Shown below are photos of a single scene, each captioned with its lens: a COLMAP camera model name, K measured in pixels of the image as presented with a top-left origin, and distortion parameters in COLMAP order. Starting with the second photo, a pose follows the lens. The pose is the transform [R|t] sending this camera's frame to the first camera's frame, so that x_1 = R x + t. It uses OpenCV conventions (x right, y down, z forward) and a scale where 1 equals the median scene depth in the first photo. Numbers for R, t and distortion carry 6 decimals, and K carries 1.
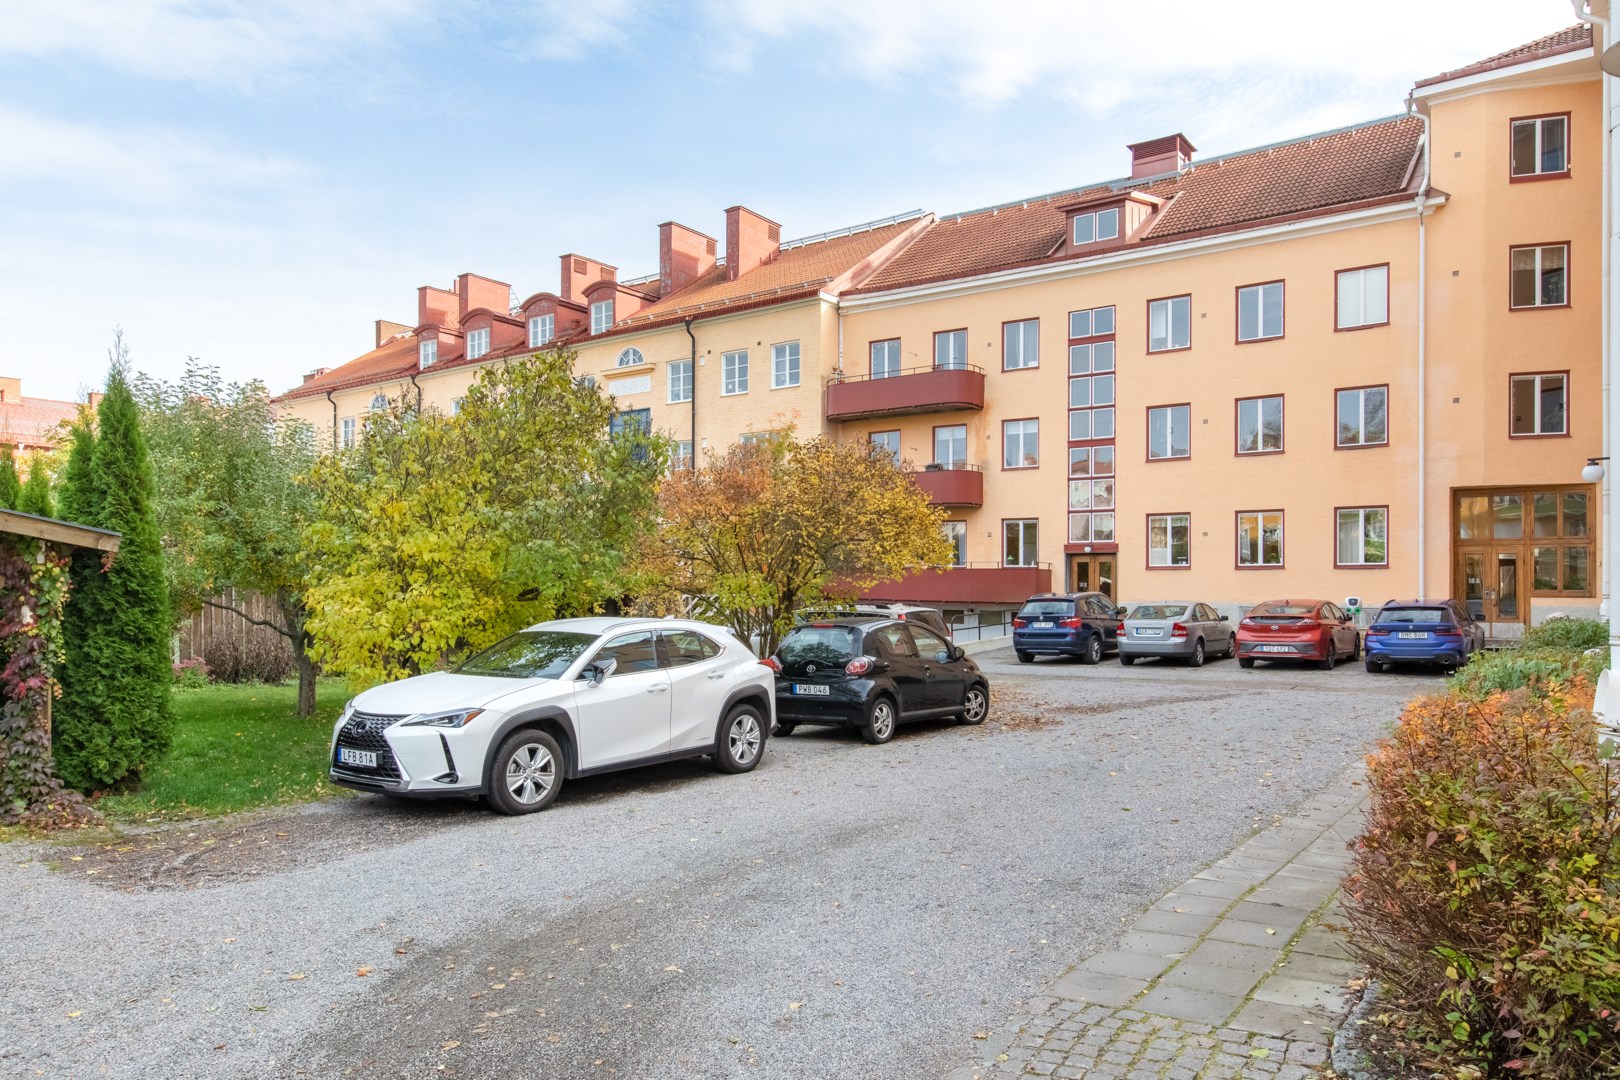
lens RADIAL K [[1080.7, 0, 809.5], [0, 1080.7, 594.0], [0, 0, 1]] dist [0.004464, 0.000061]
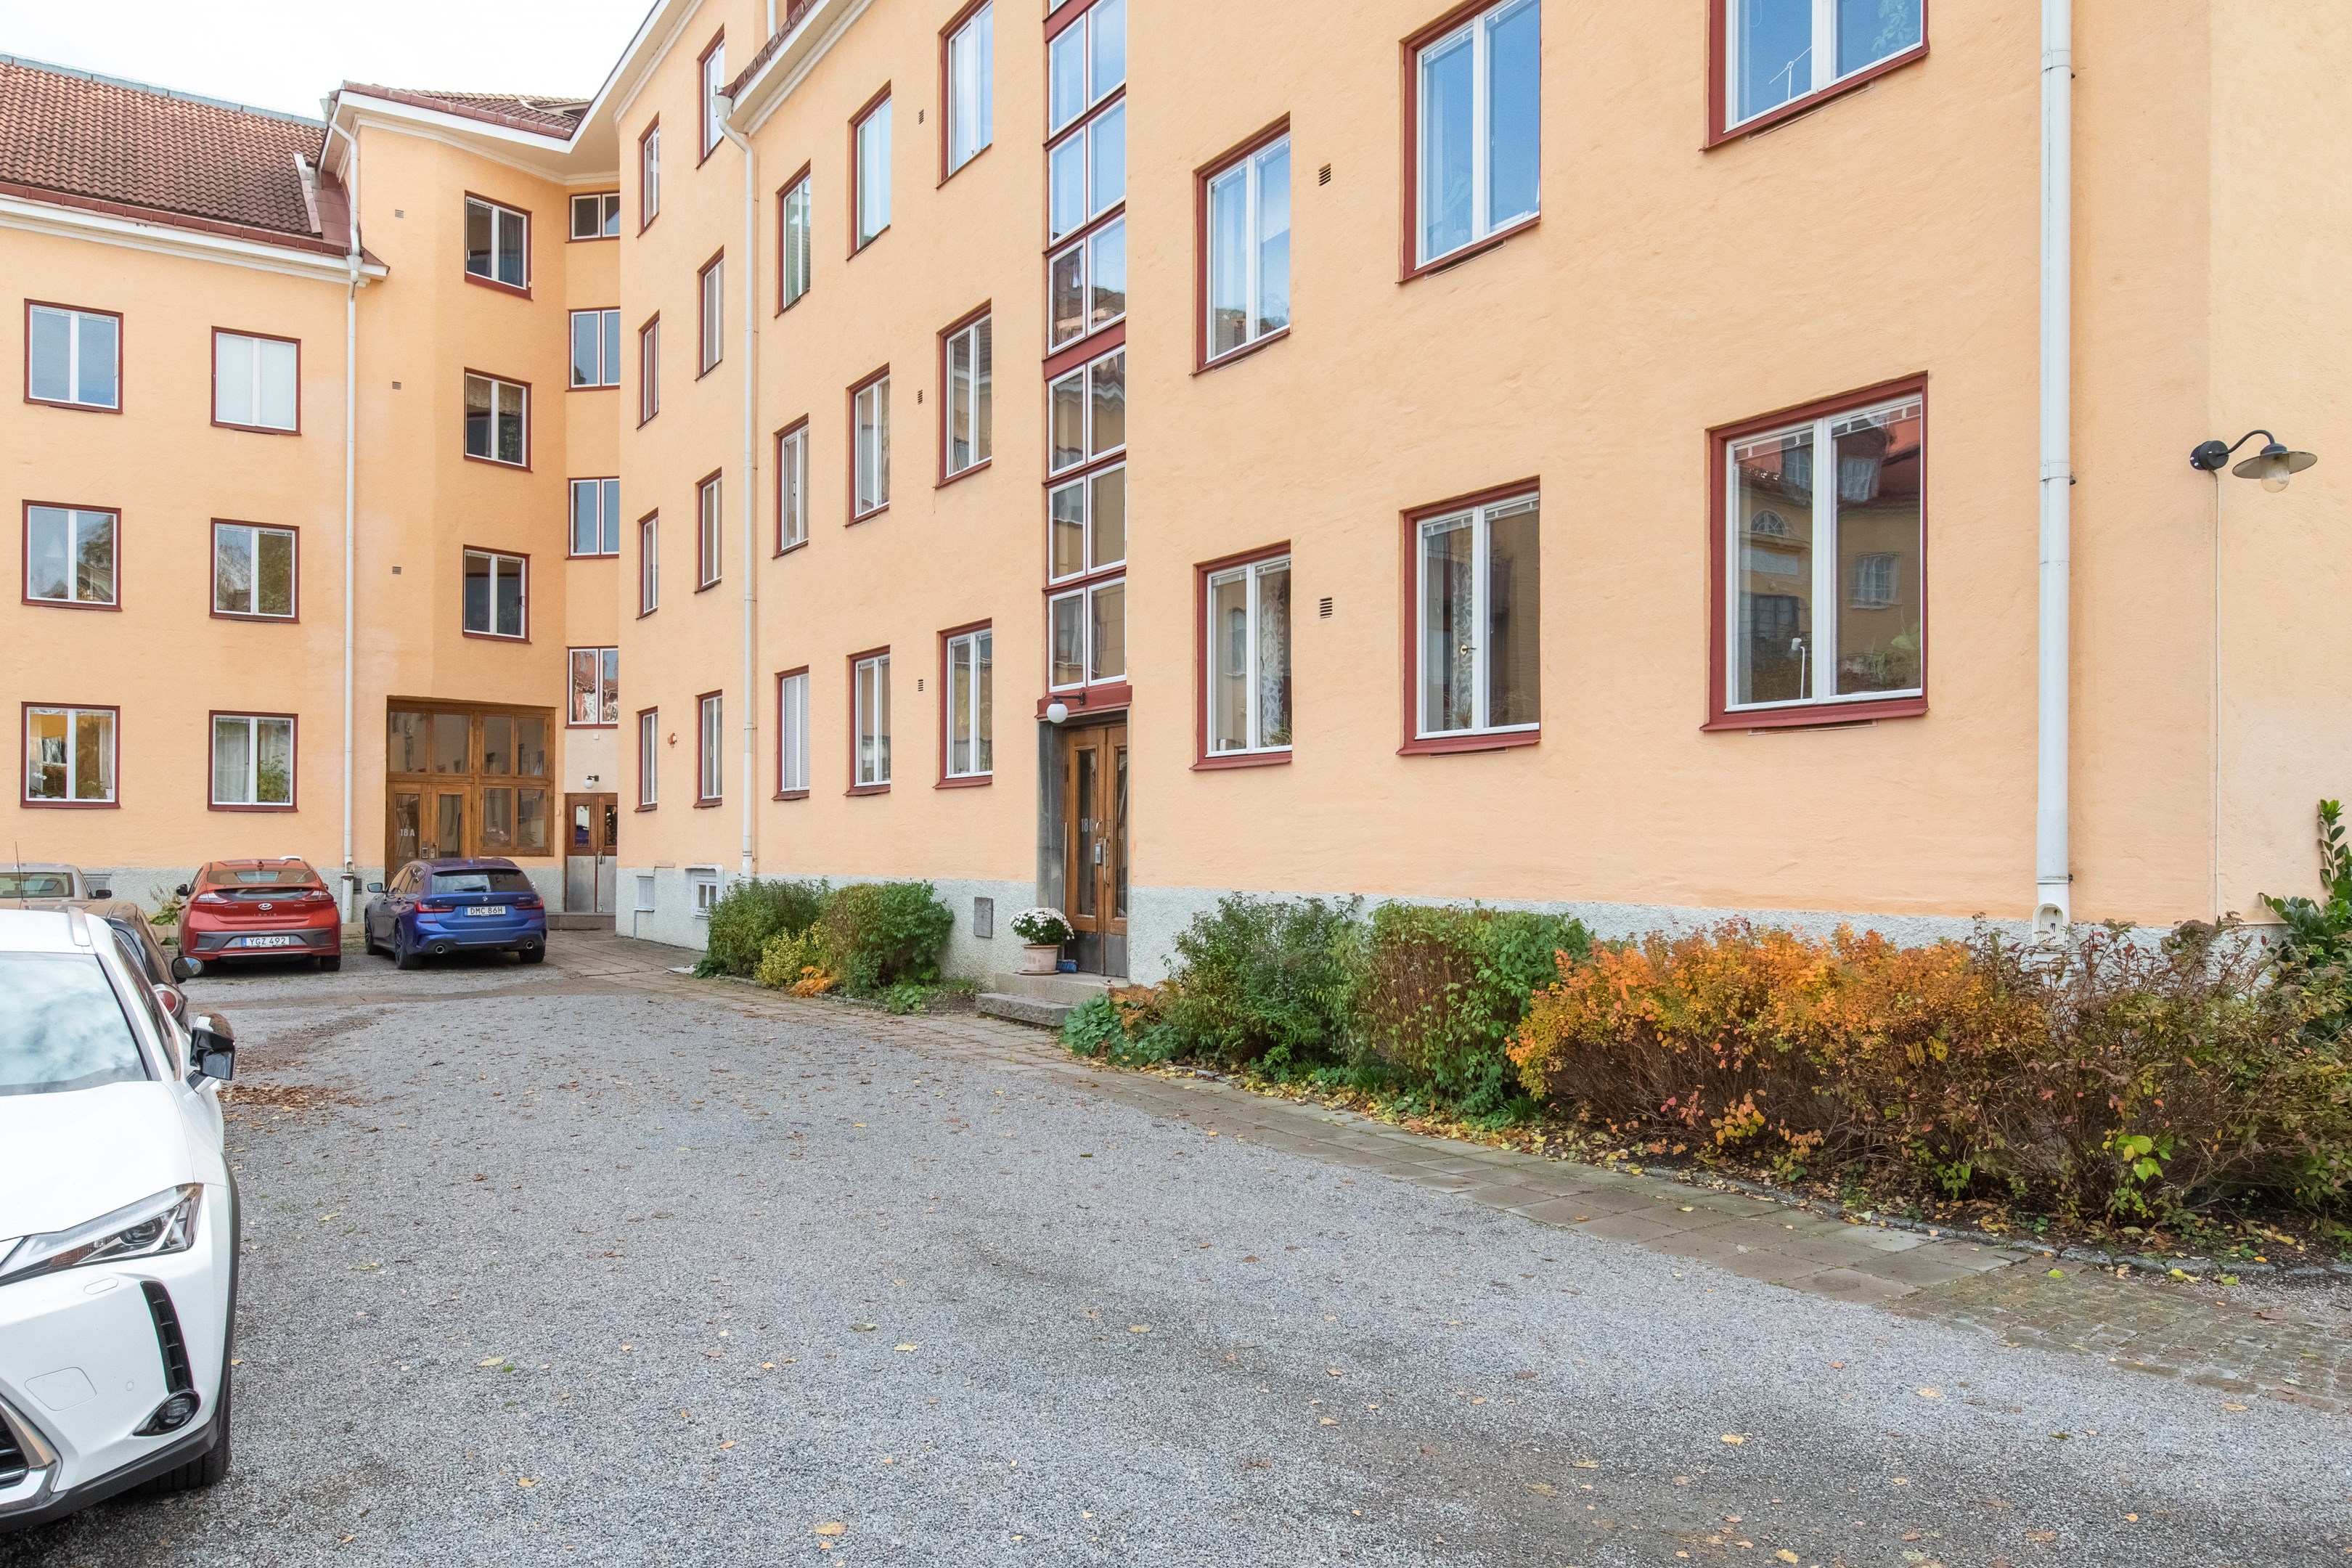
lens RADIAL K [[1640.0, 0, 1170.3], [0, 1640.0, 837.6], [0, 0, 1]] dist [0.017088, -0.002709]
pose [[0.398211, 0.009584, 0.917244, -0.164244], [-0.000372, 0.999947, -0.010286, 0.001652], [-0.917294, 0.003755, 0.398193, 0.134039]]
